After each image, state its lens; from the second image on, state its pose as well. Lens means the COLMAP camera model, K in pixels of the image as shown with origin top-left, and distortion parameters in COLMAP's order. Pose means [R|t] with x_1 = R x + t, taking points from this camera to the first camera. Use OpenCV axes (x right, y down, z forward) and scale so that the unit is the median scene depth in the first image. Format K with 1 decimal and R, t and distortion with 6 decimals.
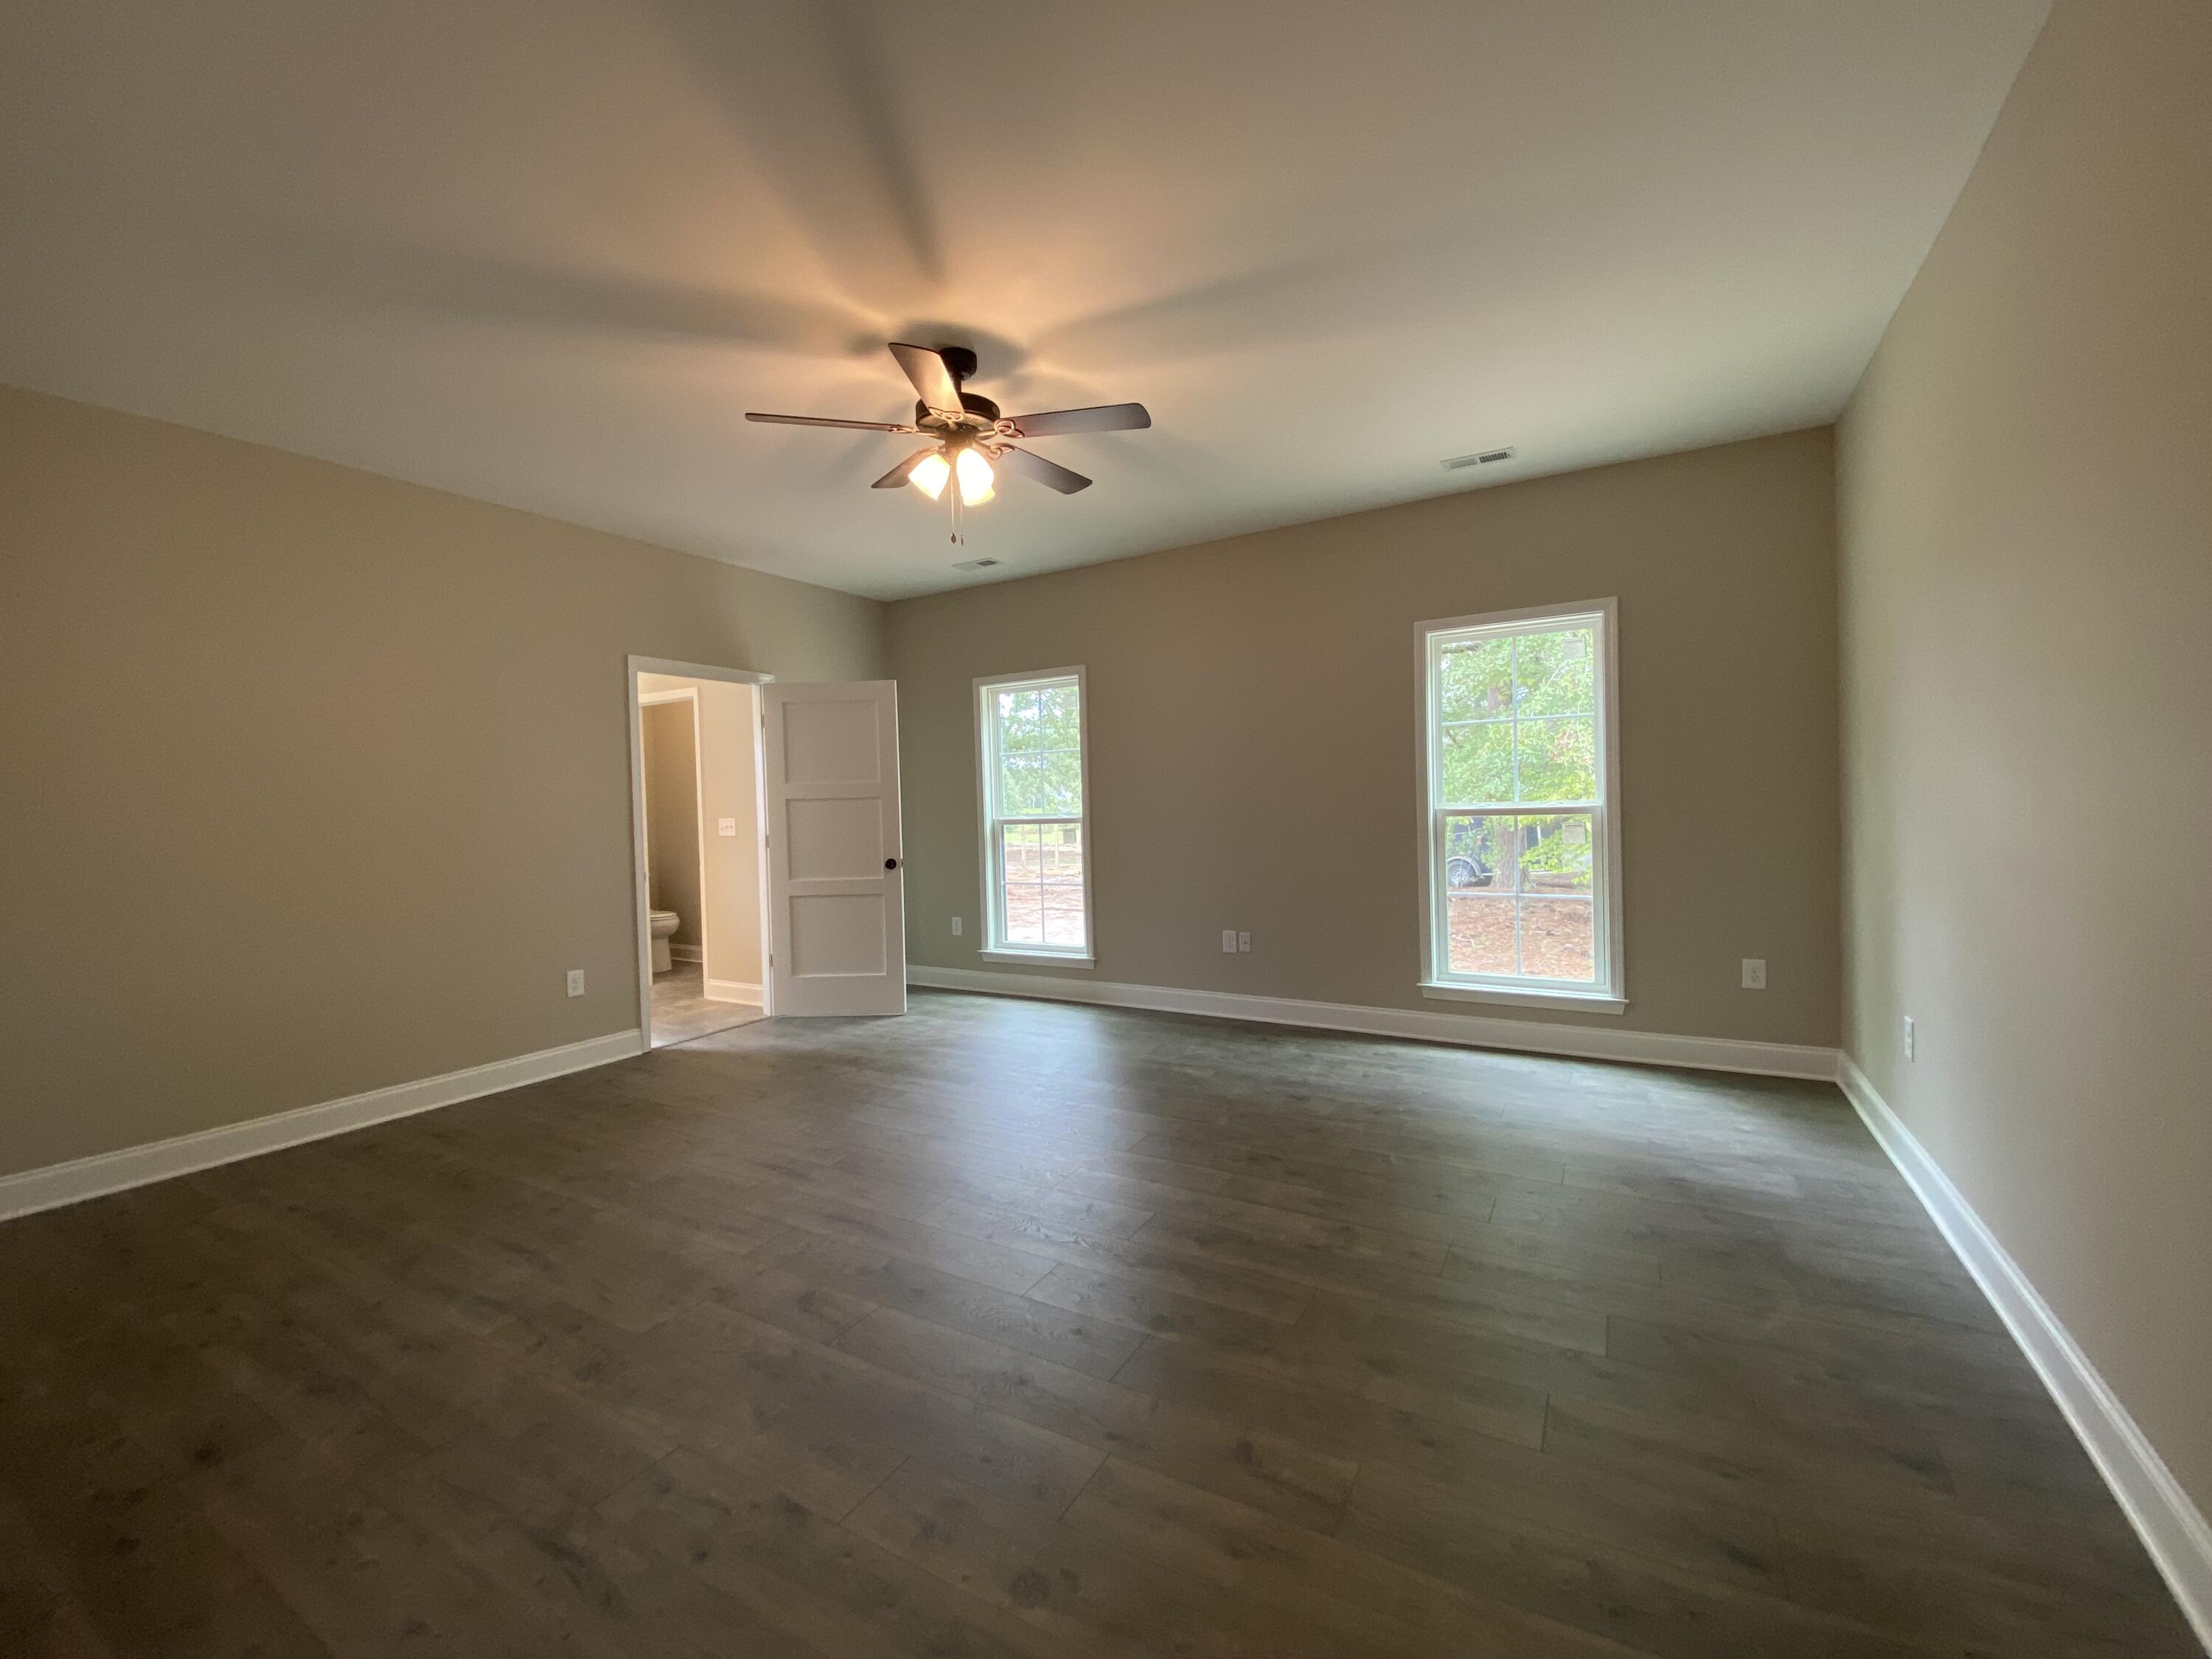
lens RADIAL K [[886.0, 0, 1105.7], [0, 886.0, 826.1], [0, 0, 1]] dist [0.008487, -0.014665]
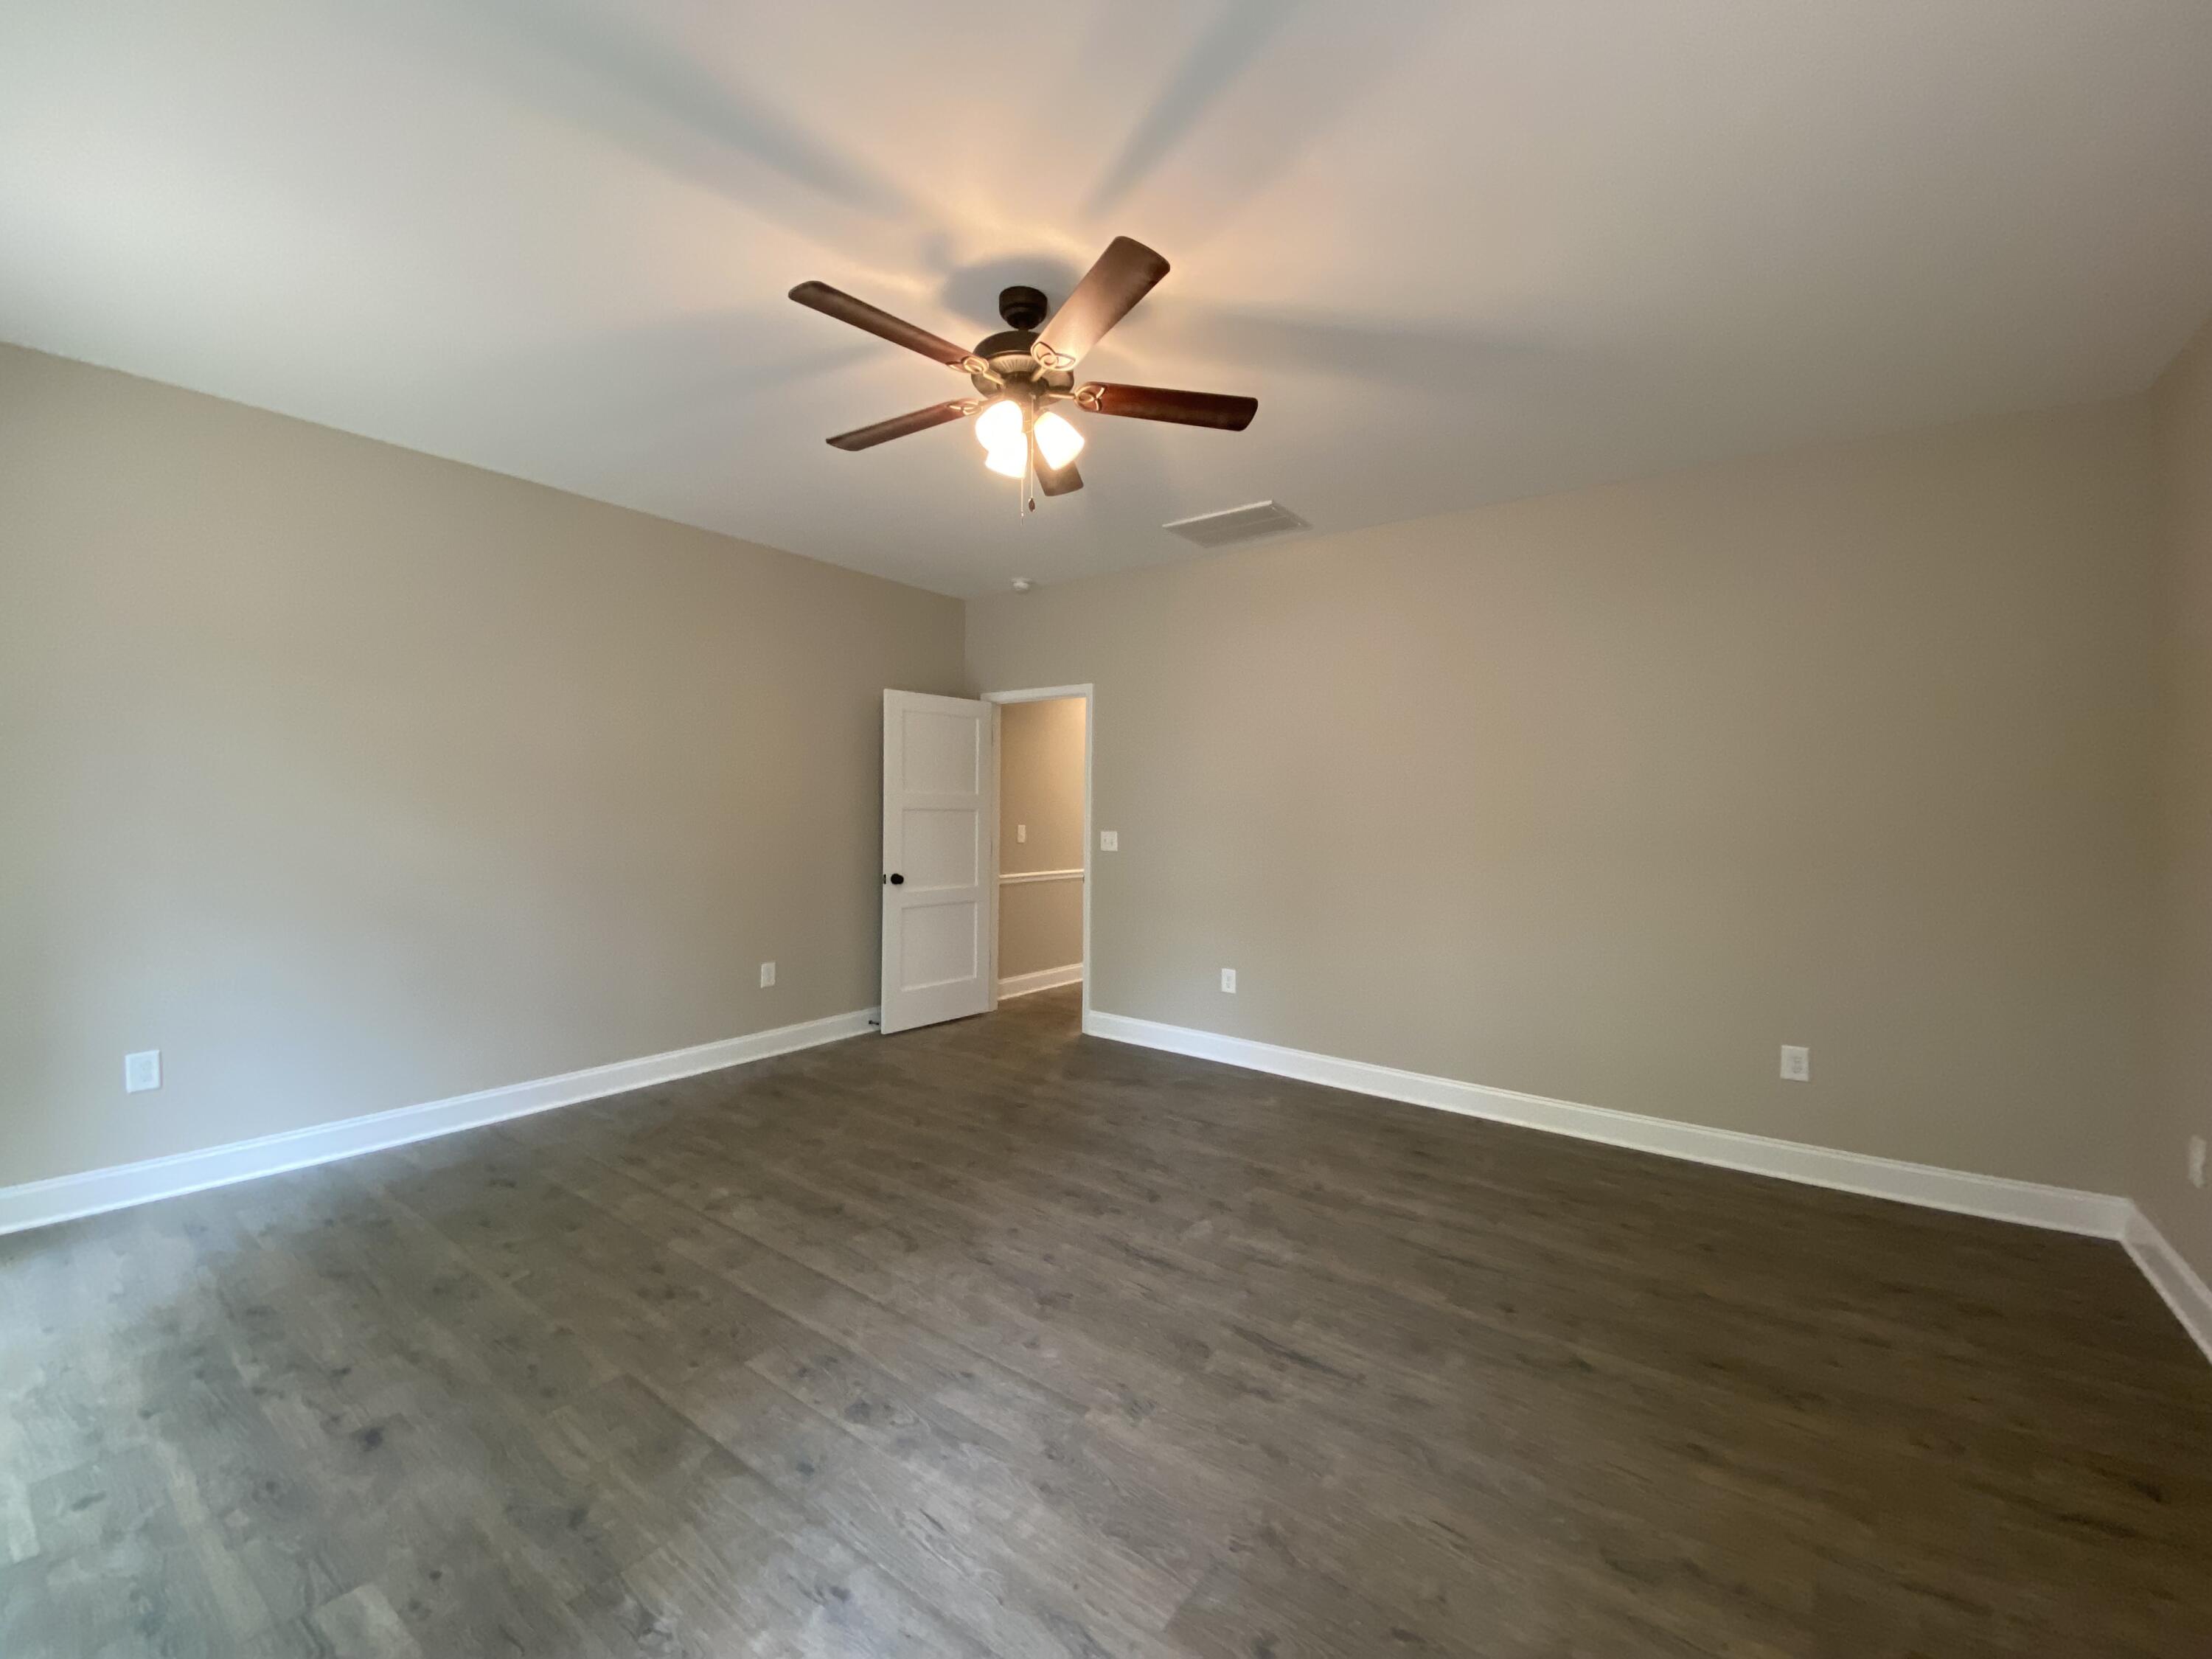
lens RADIAL K [[898.6, 0, 1101.9], [0, 898.6, 825.8], [0, 0, 1]] dist [0.017032, -0.019247]
pose [[-0.993632, 0.011497, 0.112083, -0.341441], [0.015973, 0.999107, 0.039121, -0.072838], [-0.111533, 0.040662, -0.992929, 1.912139]]
